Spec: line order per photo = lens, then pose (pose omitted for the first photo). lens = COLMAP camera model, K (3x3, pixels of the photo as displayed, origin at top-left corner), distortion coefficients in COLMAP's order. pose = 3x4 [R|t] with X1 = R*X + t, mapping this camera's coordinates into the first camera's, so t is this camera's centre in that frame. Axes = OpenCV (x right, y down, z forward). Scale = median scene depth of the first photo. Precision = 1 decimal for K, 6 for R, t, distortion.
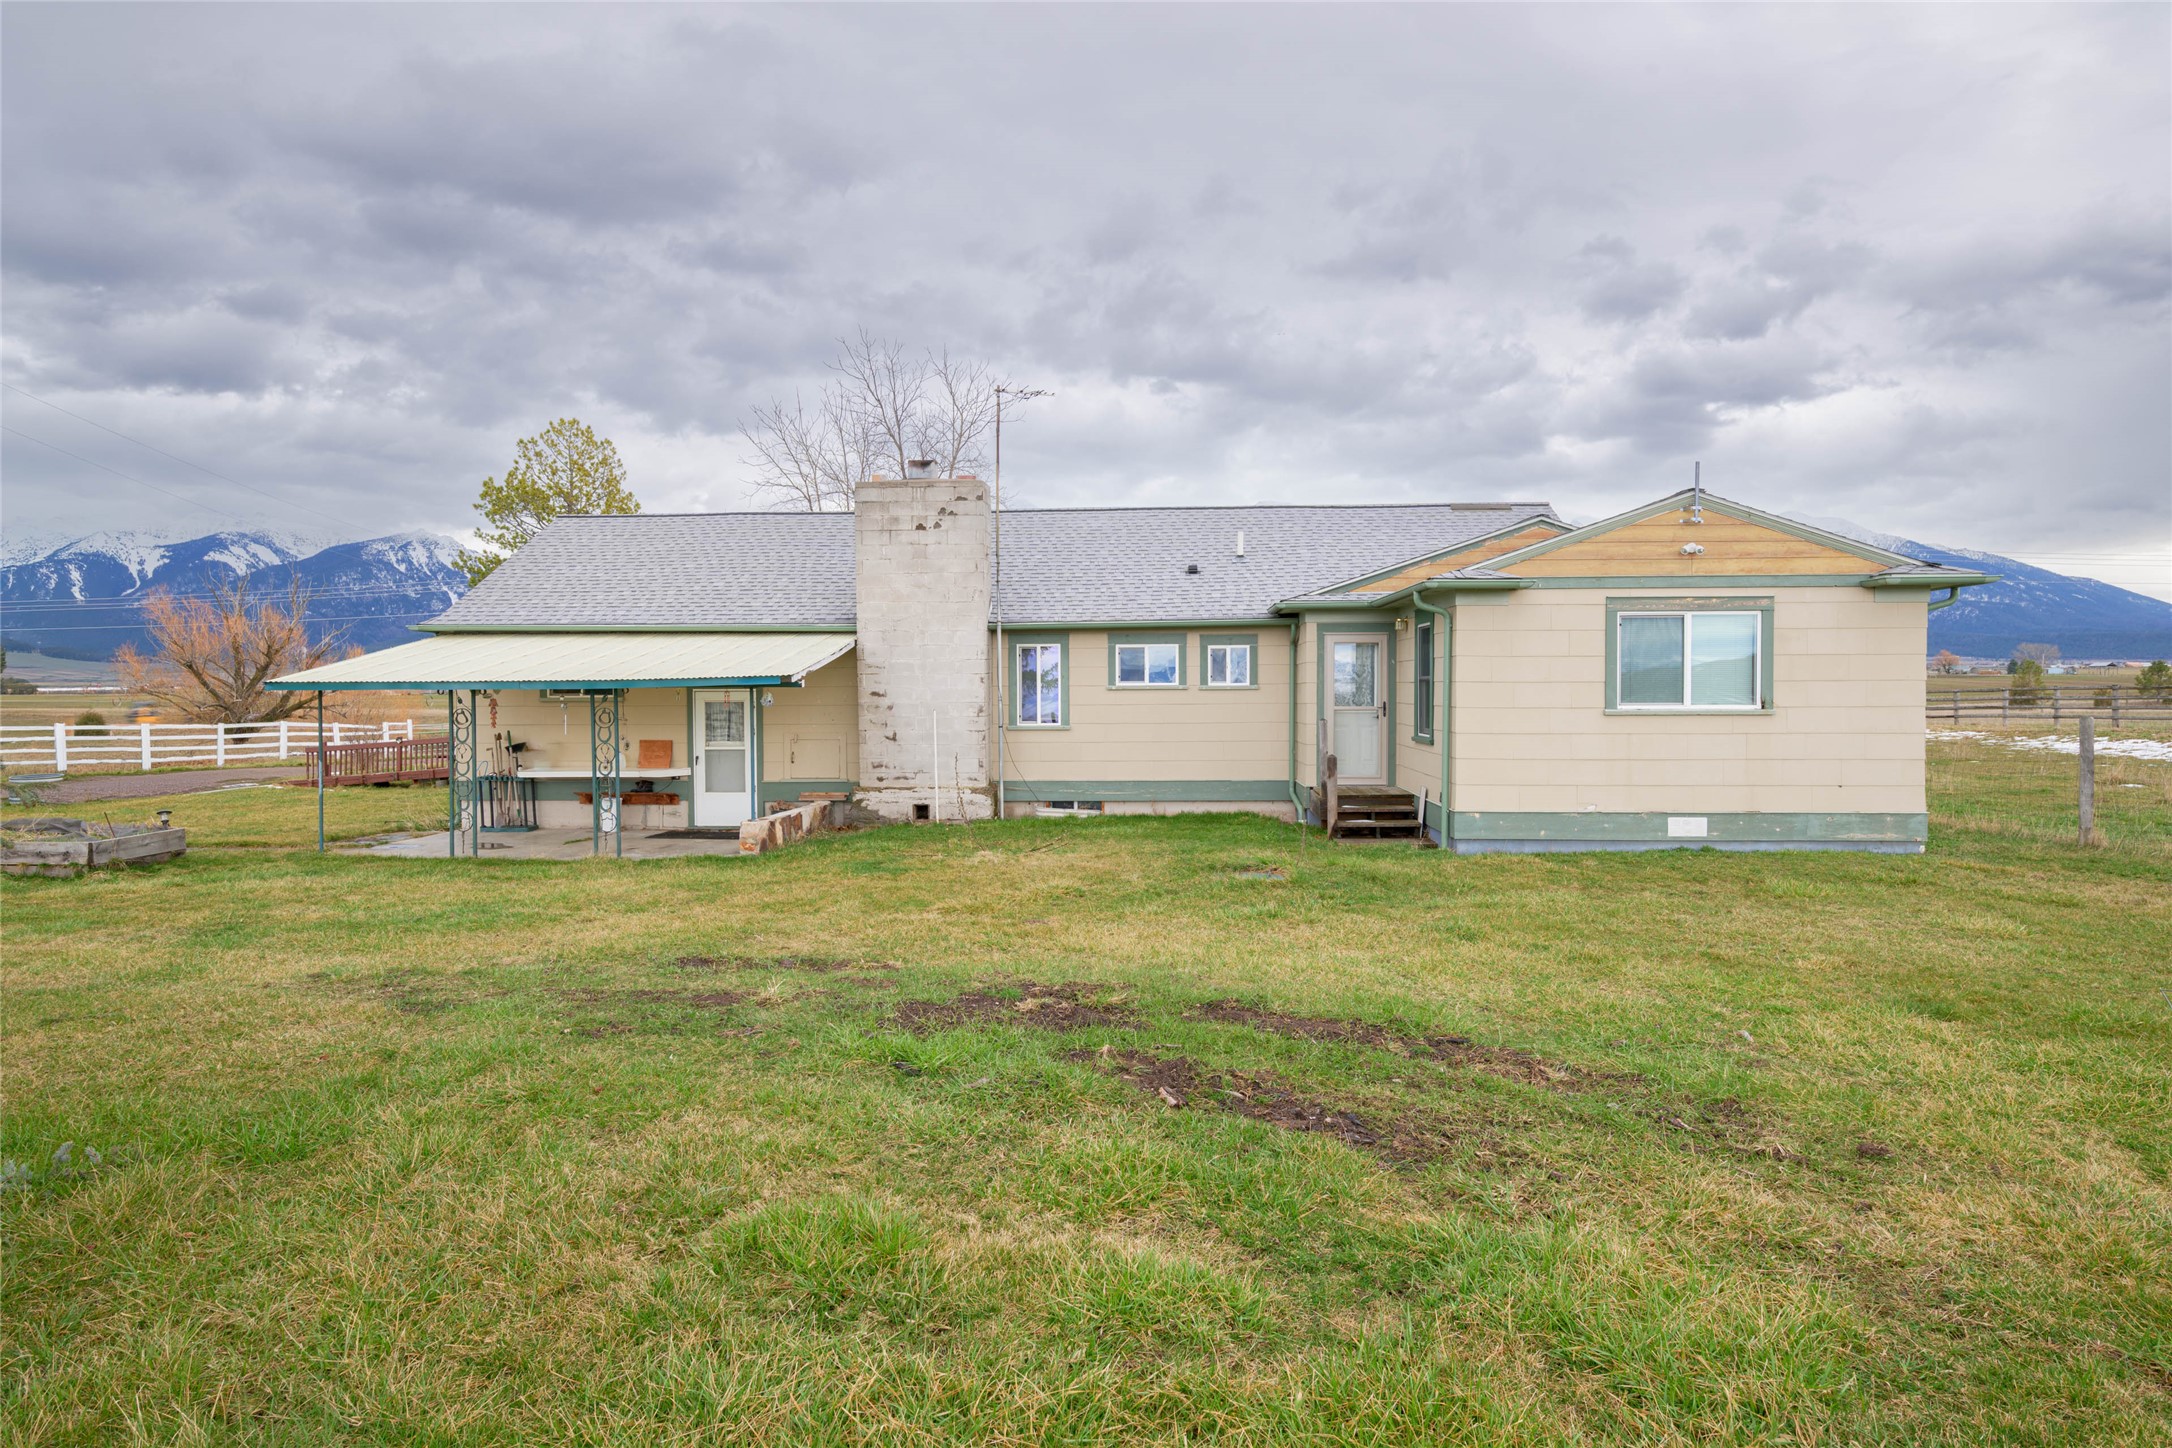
lens RADIAL K [[1118.8, 0, 1113.8], [0, 1118.8, 690.2], [0, 0, 1]] dist [-0.005028, -0.001215]
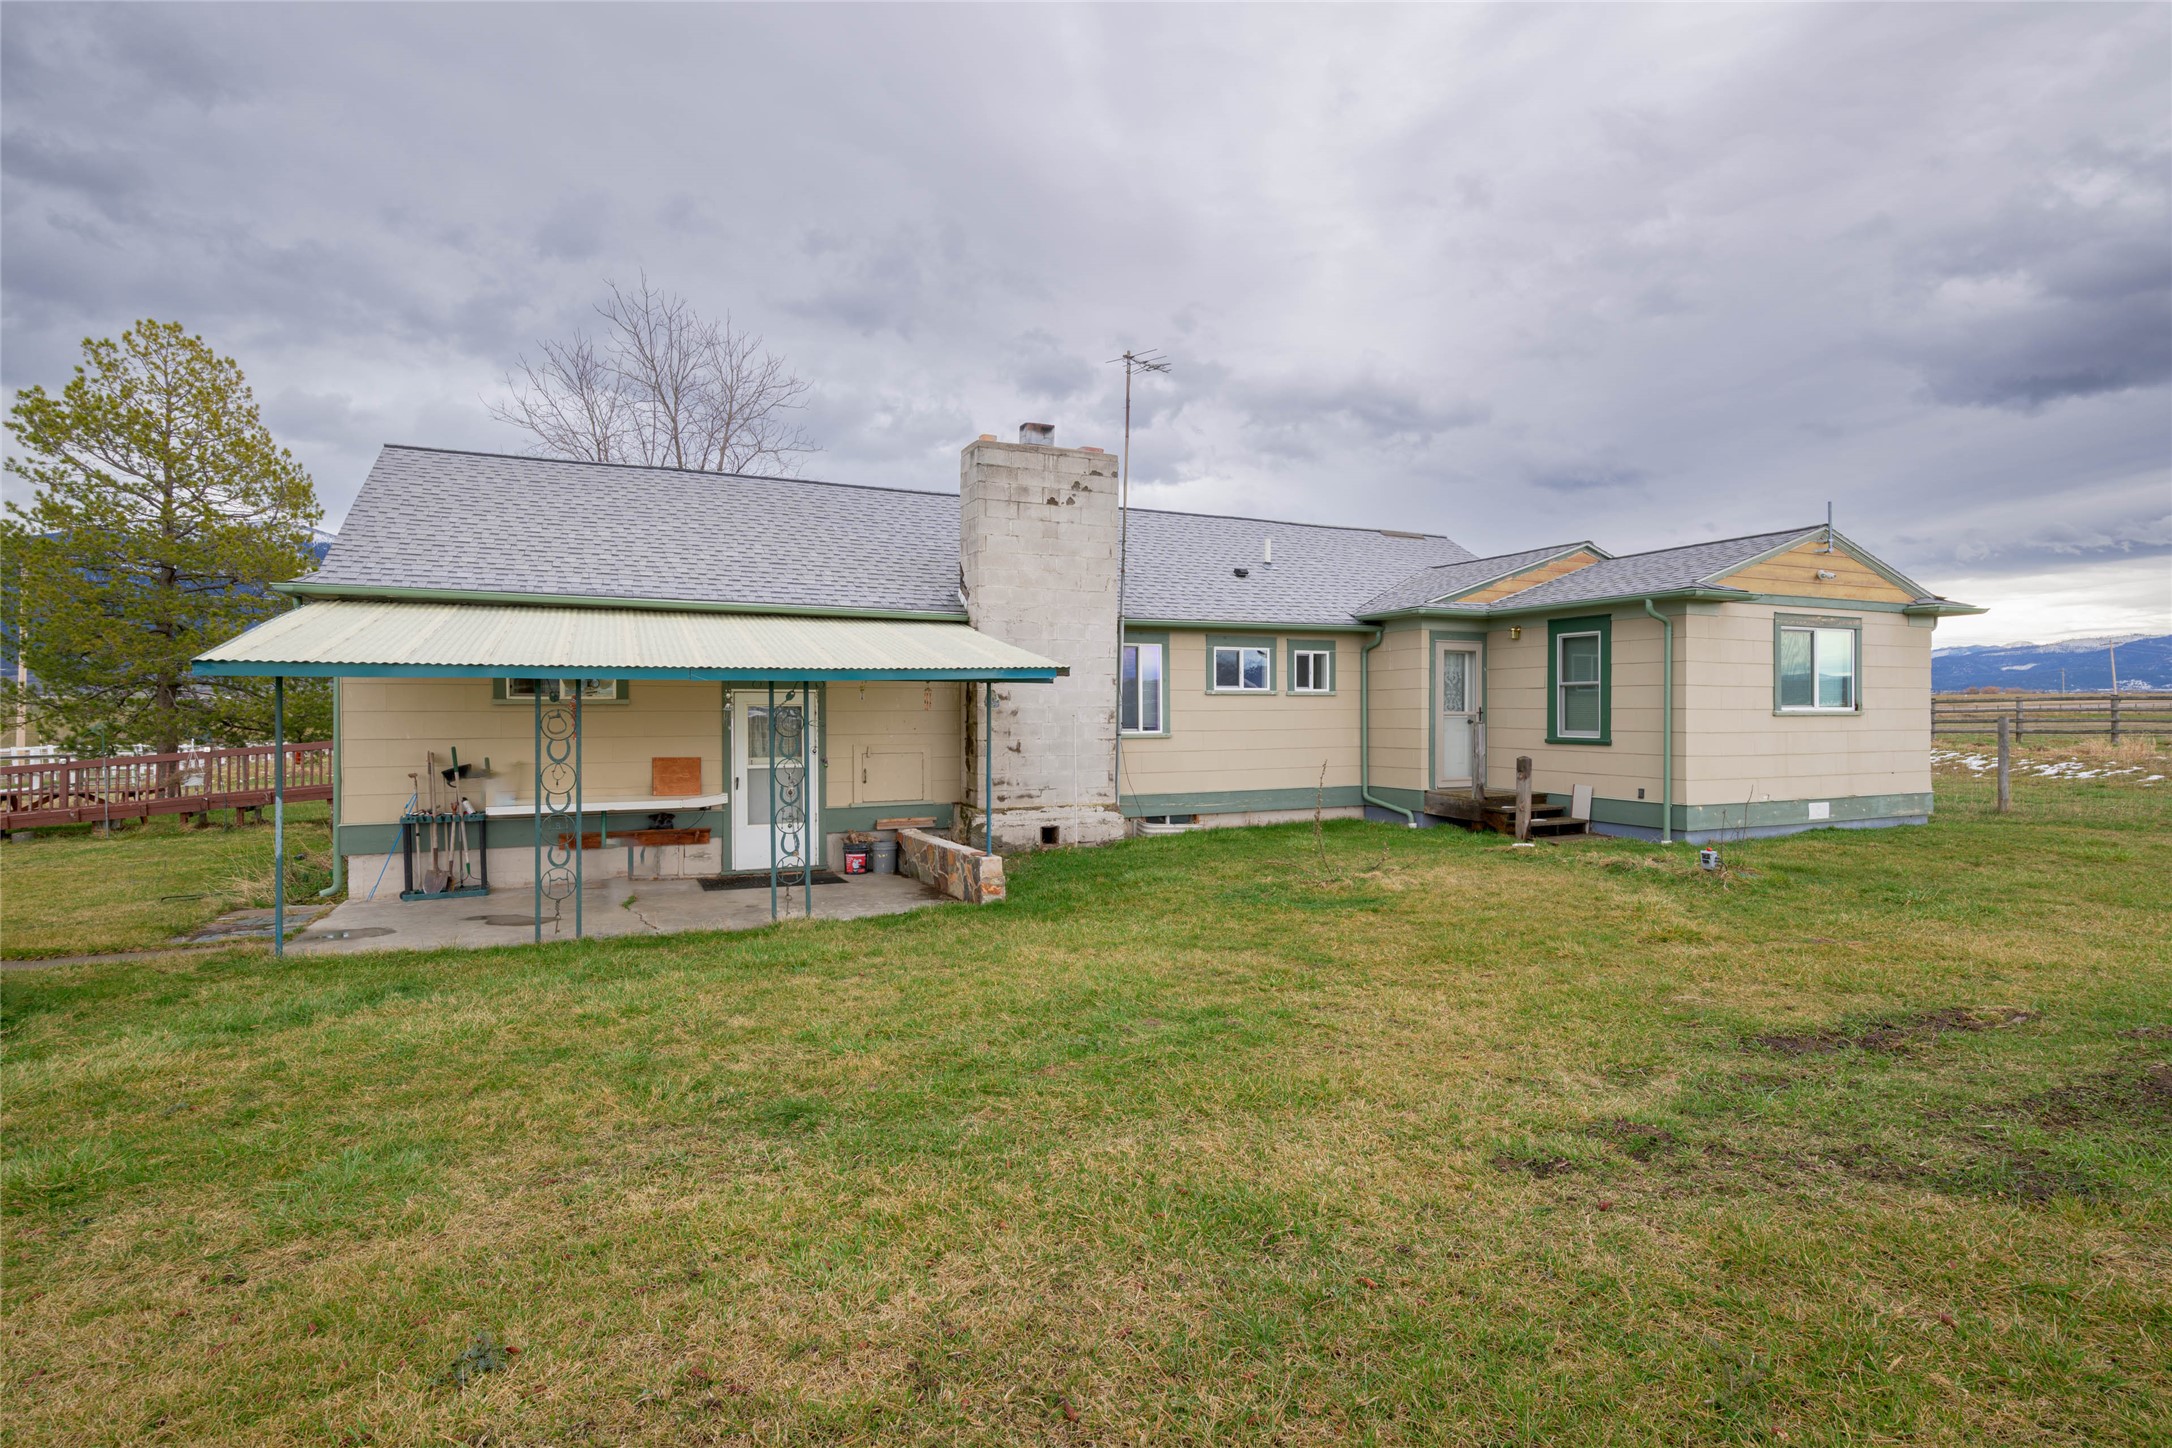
lens RADIAL K [[1061.7, 0, 1083.6], [0, 1061.7, 715.6], [0, 0, 1]] dist [0.001240, -0.003619]
pose [[0.890392, 0.001907, 0.455190, -0.500553], [-0.000908, 0.999997, -0.002412, 0.018809], [-0.455193, 0.001734, 0.890391, 0.258029]]
